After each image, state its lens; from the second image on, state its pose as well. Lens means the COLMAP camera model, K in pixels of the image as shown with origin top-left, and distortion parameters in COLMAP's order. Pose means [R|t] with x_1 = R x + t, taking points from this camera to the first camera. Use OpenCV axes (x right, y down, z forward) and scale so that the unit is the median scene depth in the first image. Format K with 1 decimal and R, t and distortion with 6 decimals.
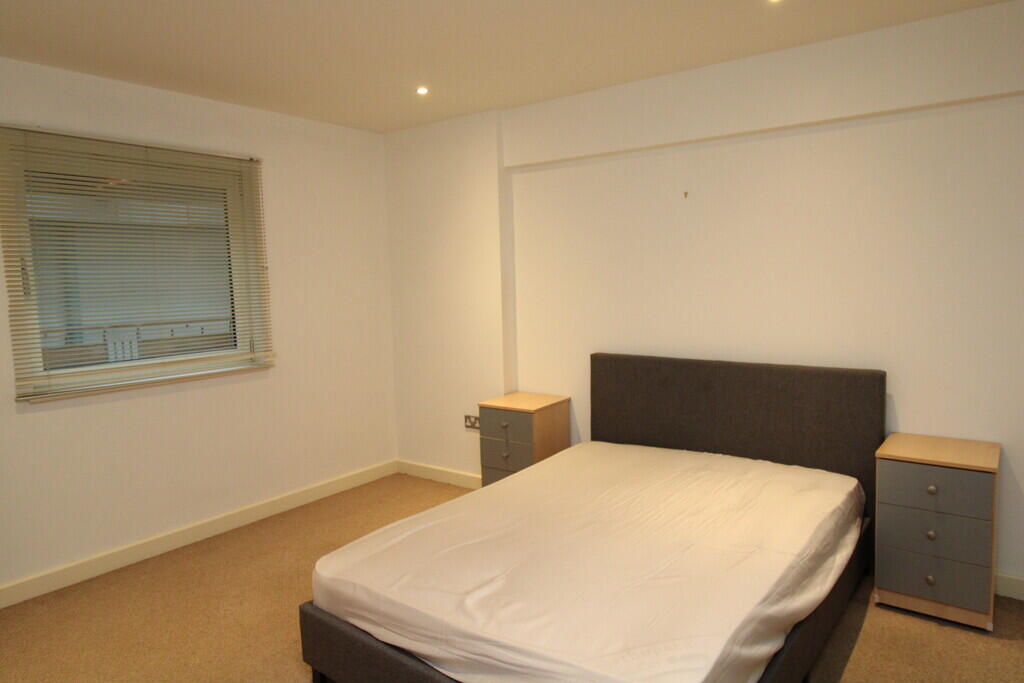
lens RADIAL K [[648.2, 0, 517.2], [0, 648.2, 334.6], [0, 0, 1]] dist [0.003950, -0.010304]
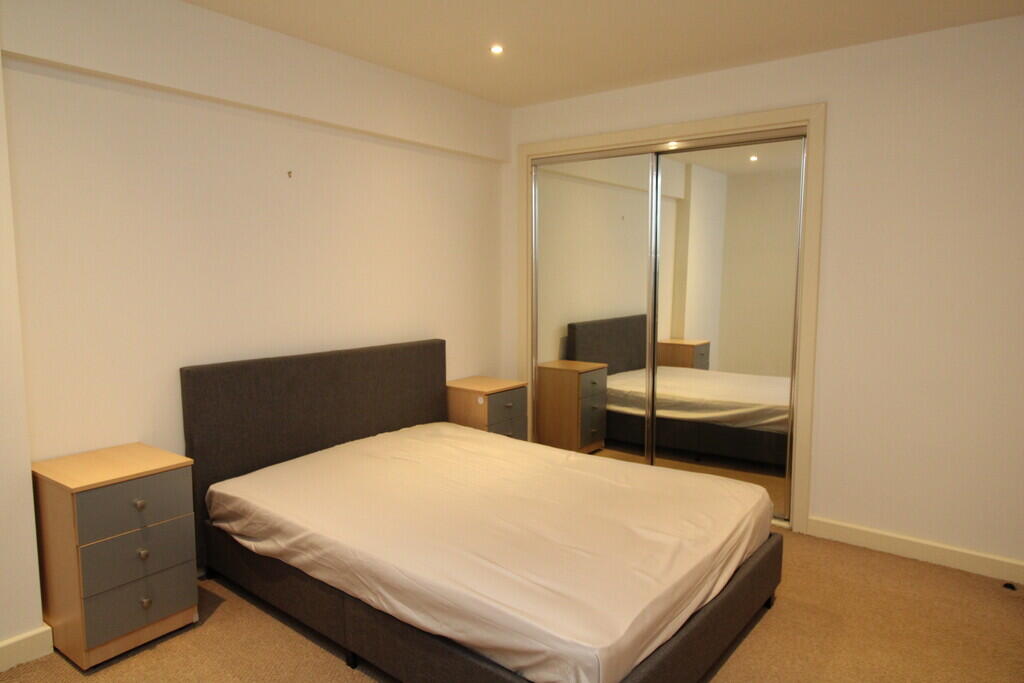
lens RADIAL K [[648.2, 0, 517.2], [0, 648.2, 334.6], [0, 0, 1]] dist [0.003950, -0.010304]
pose [[-0.022705, -0.069174, 0.997346, -0.738802], [0.085085, 0.993850, 0.070868, -0.034282], [-0.996115, 0.086469, -0.016679, 0.795685]]
